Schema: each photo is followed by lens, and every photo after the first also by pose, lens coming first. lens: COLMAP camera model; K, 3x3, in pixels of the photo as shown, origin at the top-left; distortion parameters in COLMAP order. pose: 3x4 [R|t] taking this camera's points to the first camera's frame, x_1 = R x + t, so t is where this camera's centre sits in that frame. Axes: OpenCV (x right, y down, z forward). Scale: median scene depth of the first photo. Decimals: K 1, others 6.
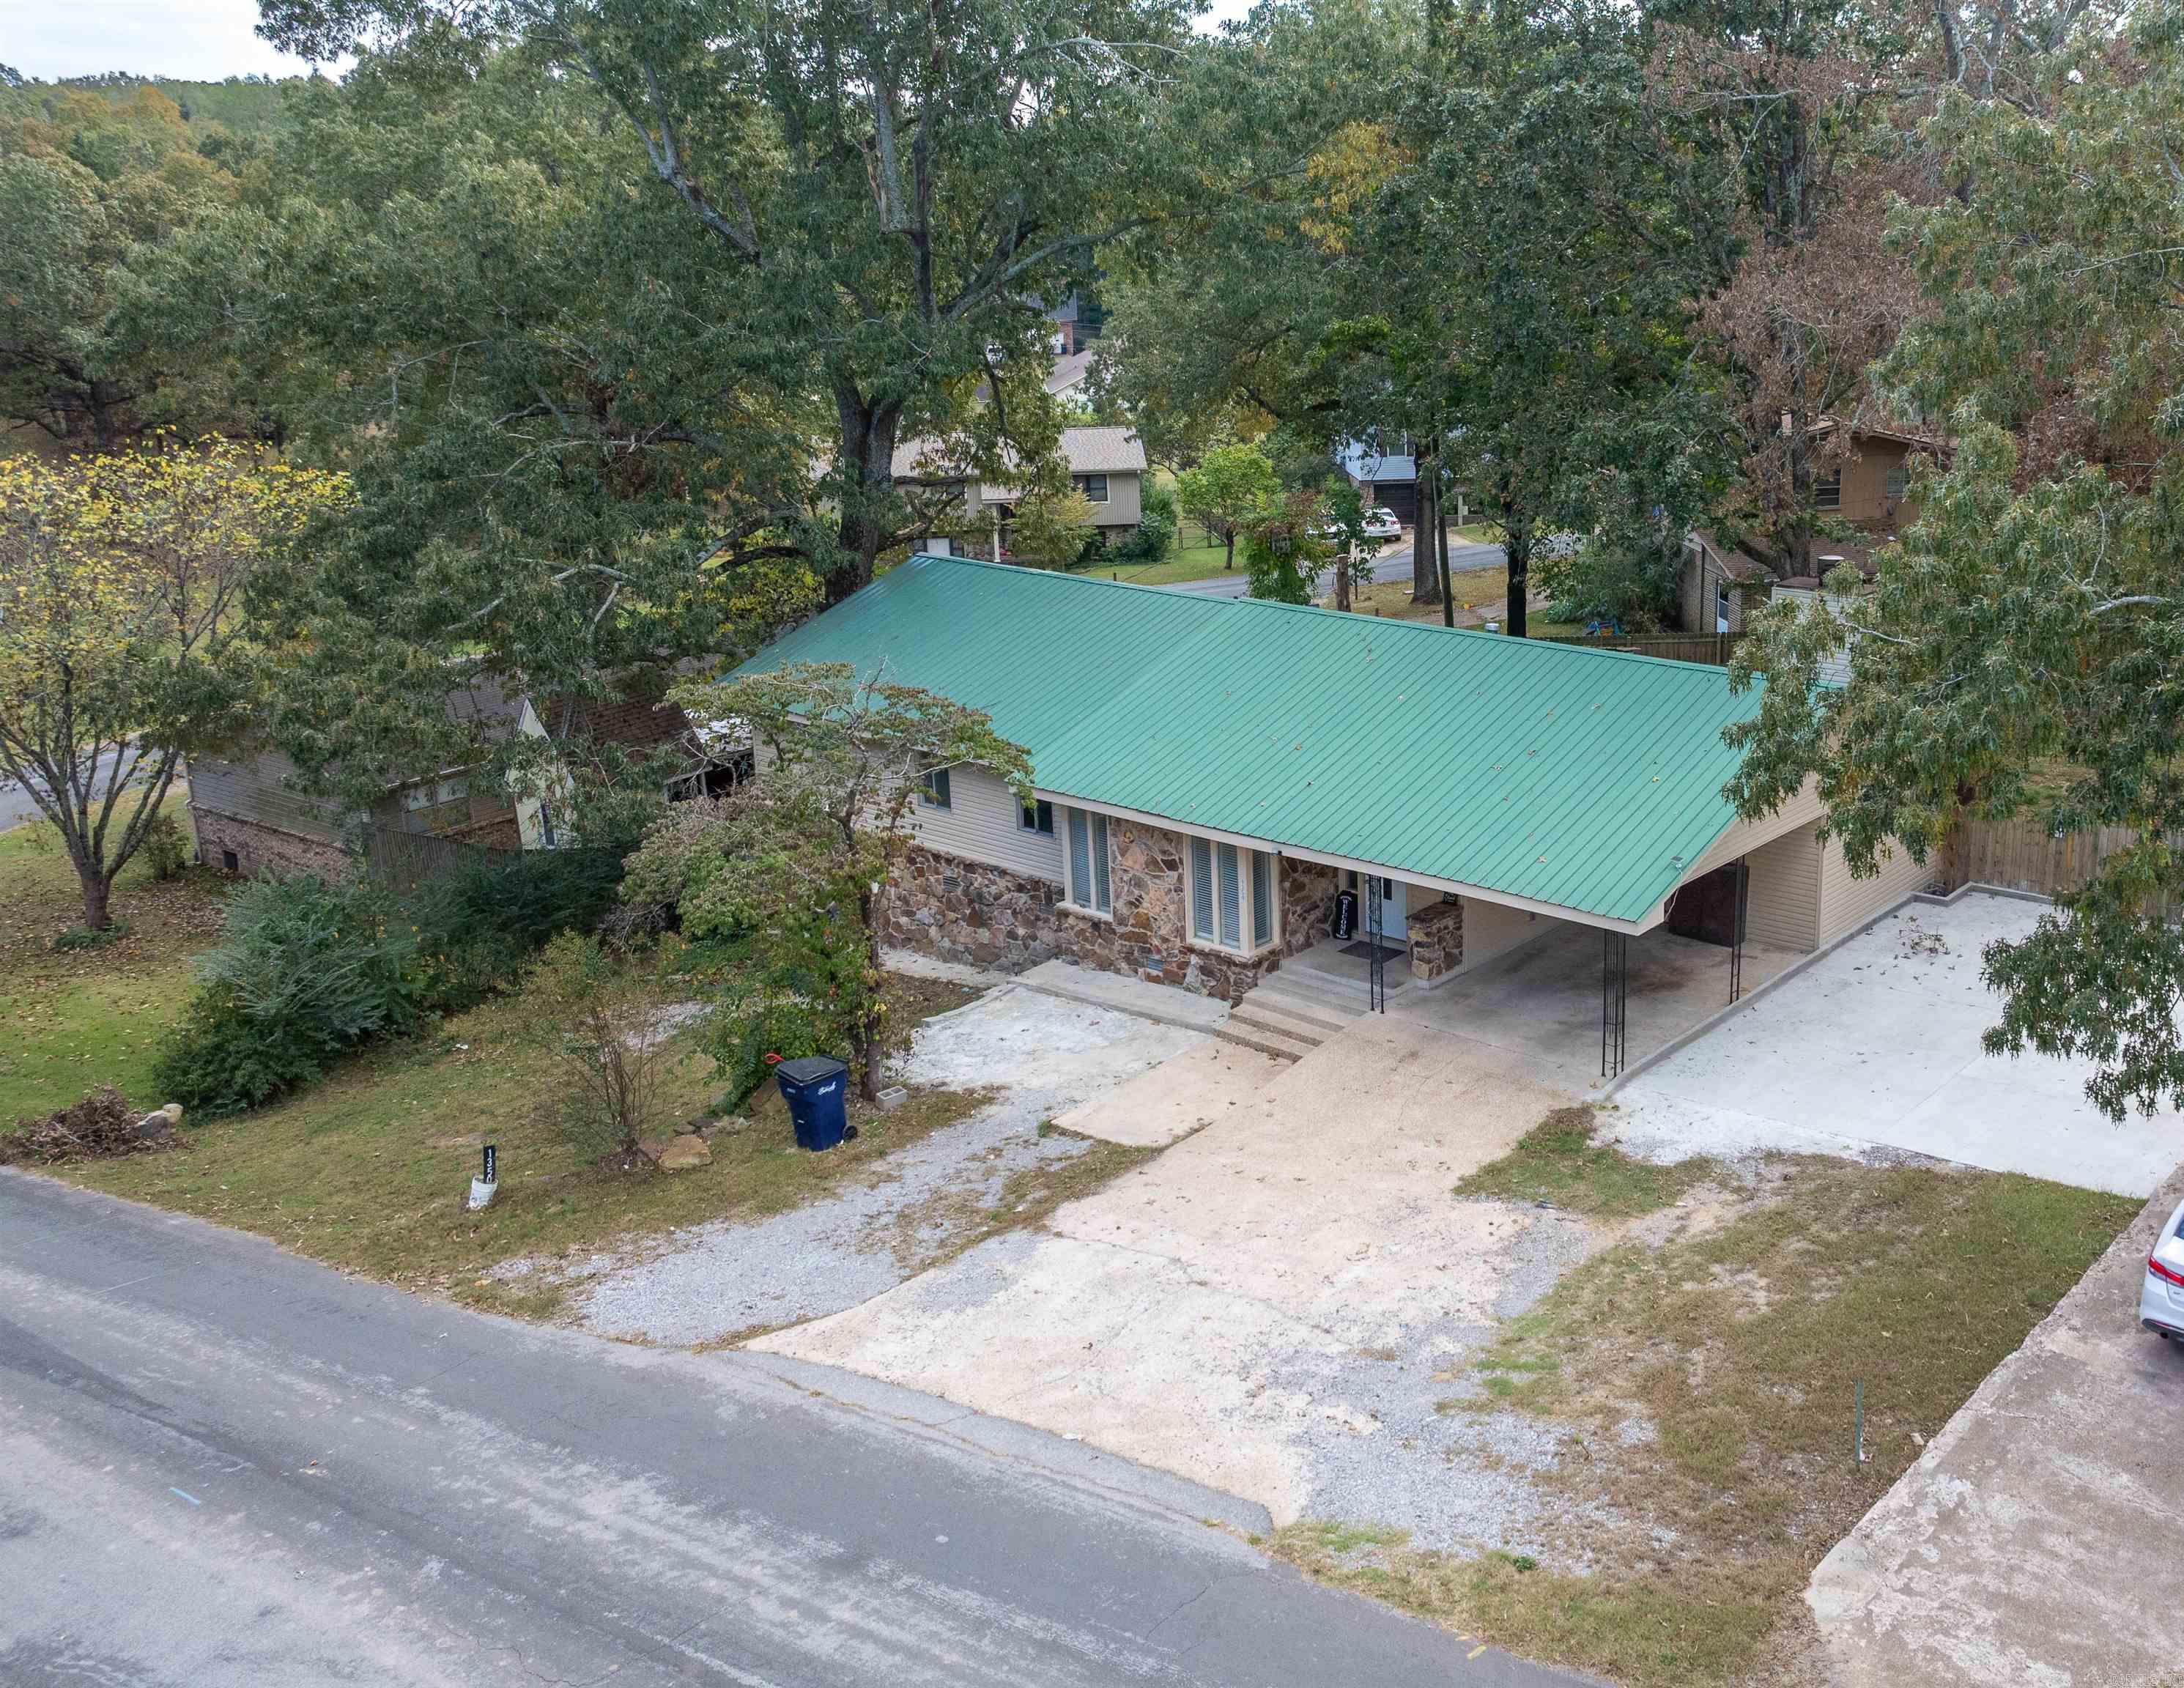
lens RADIAL K [[4567.3, 0, 1092.0], [0, 4567.3, 844.0], [0, 0, 1]] dist [0.136308, -2.808631]
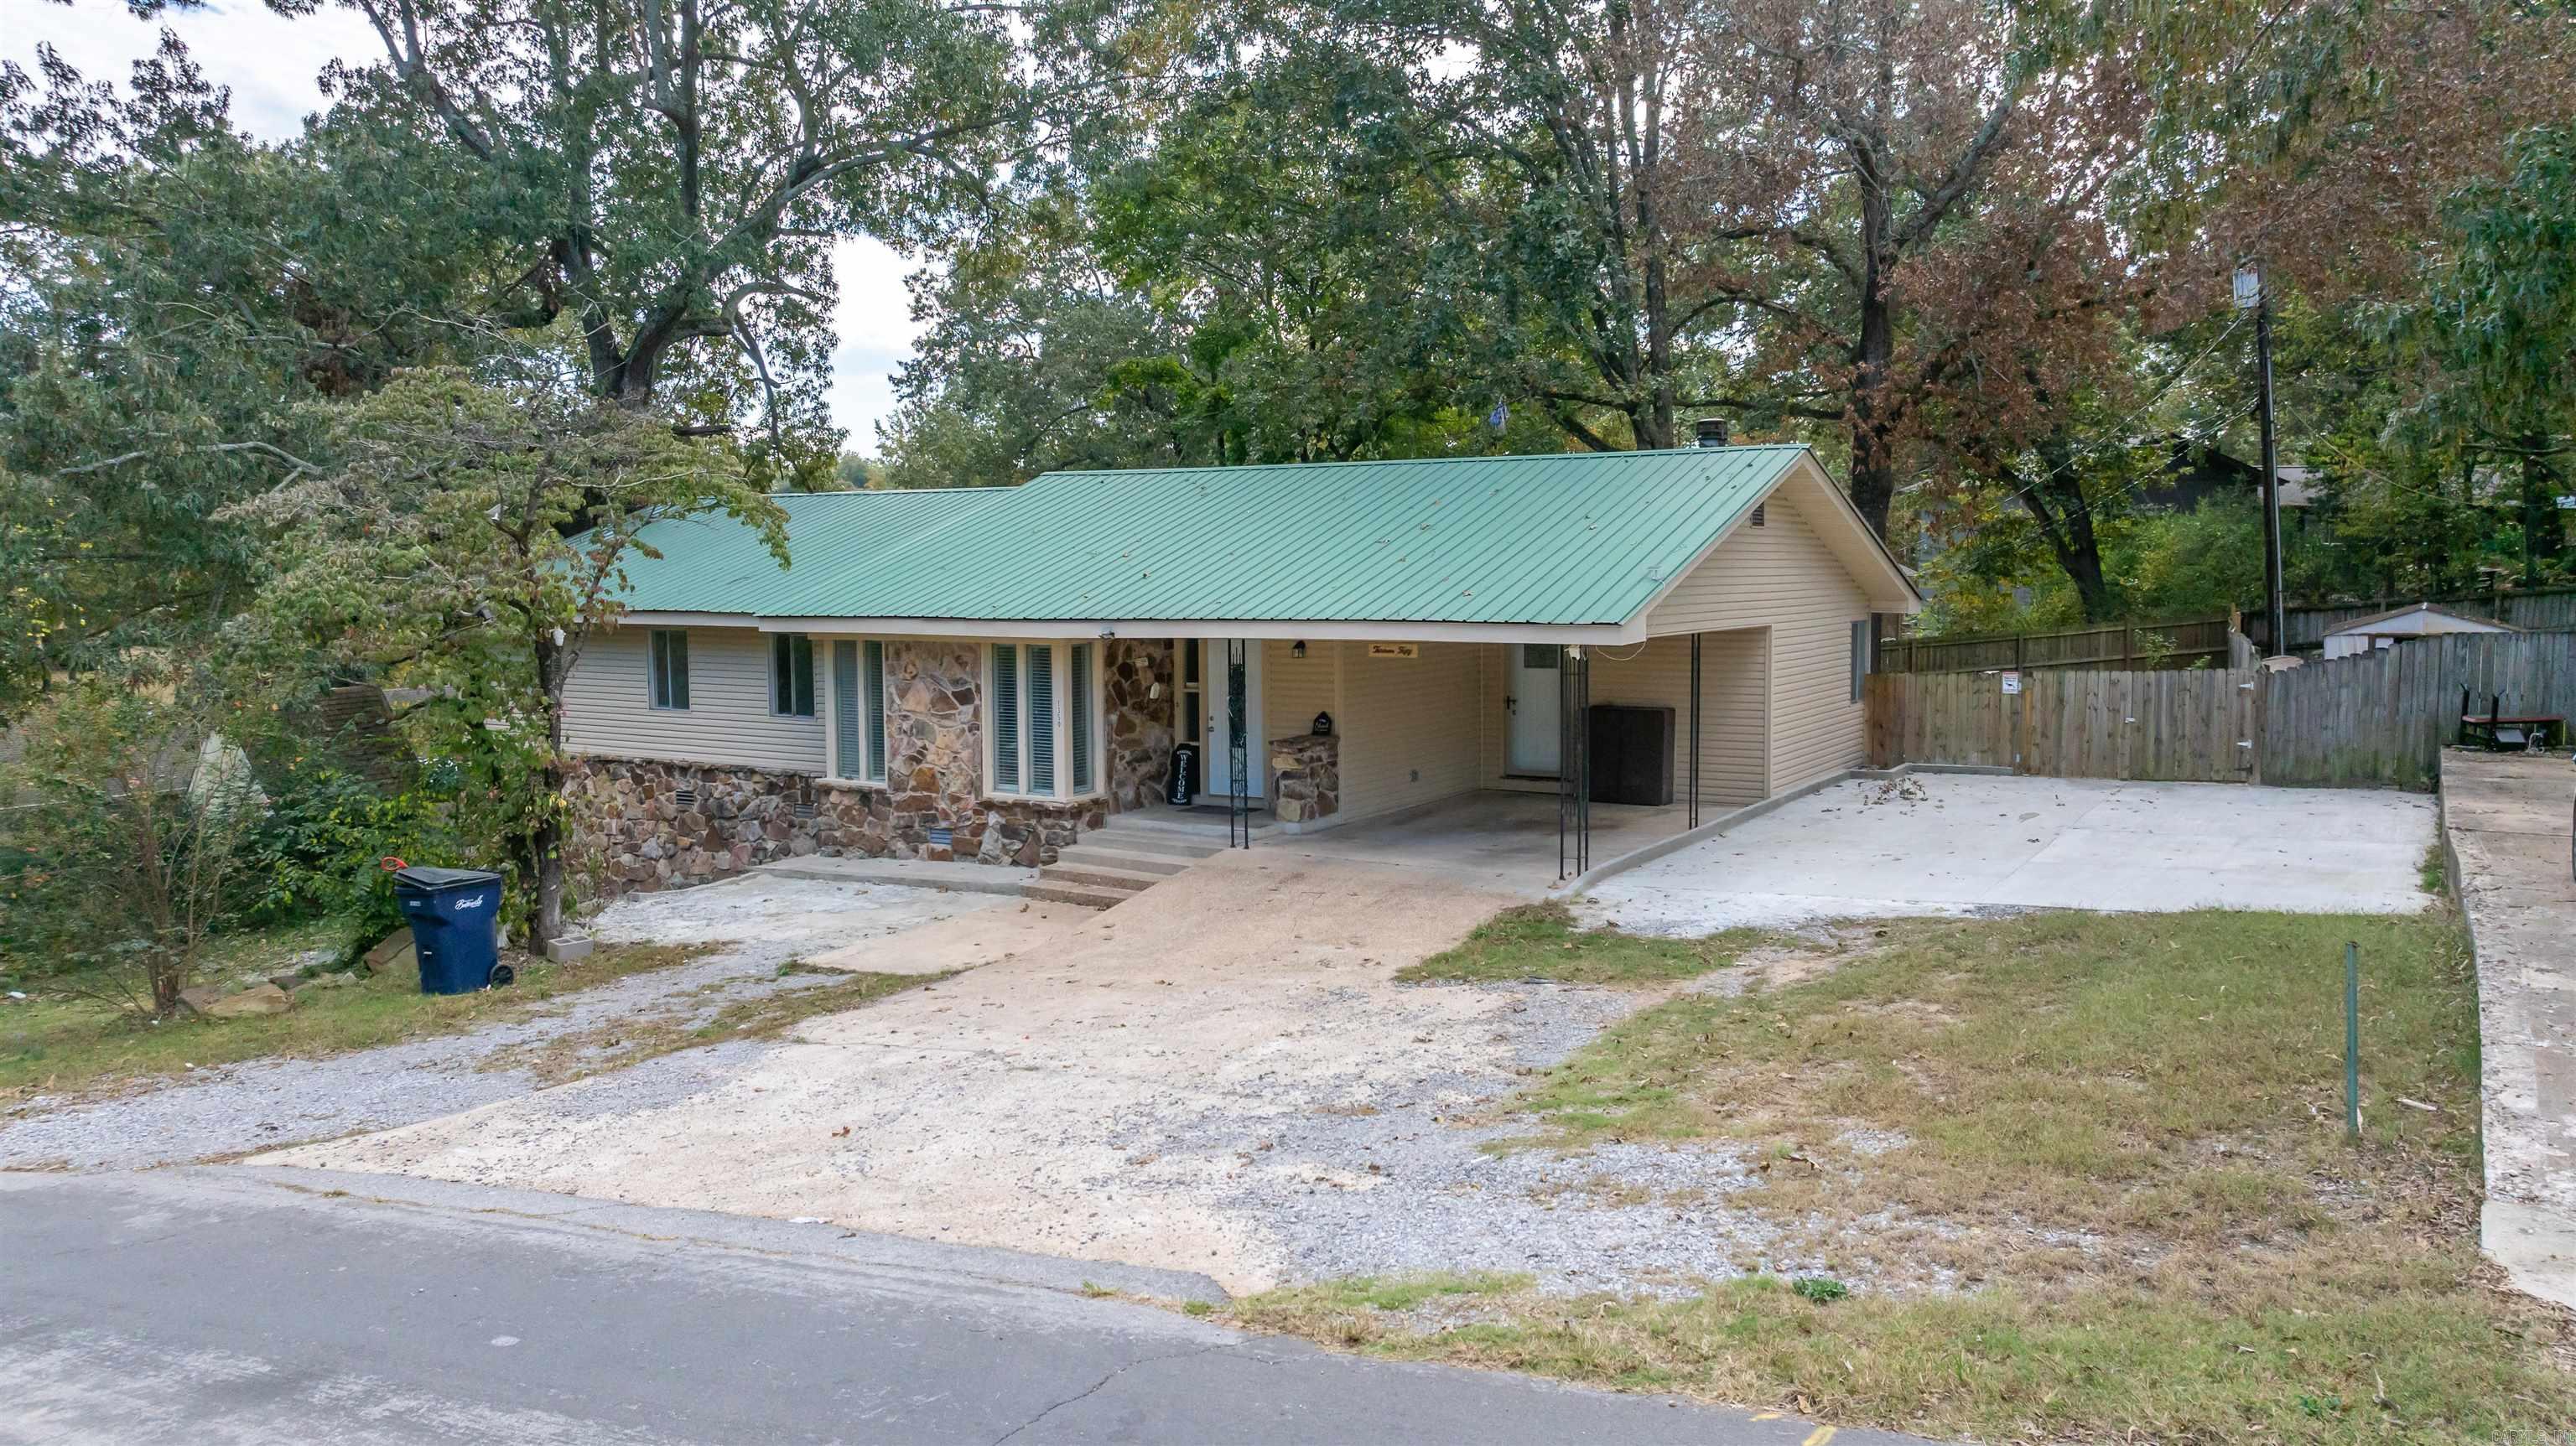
lens RADIAL K [[2396.6, 0, 1288.0], [0, 2396.6, 723.0], [0, 0, 1]] dist [-0.031942, 0.020337]
pose [[0.984798, 0.023497, 0.172106, 0.001269], [0.031355, 0.950488, -0.309177, 0.138108], [-0.170849, 0.309873, 0.935302, 0.609255]]
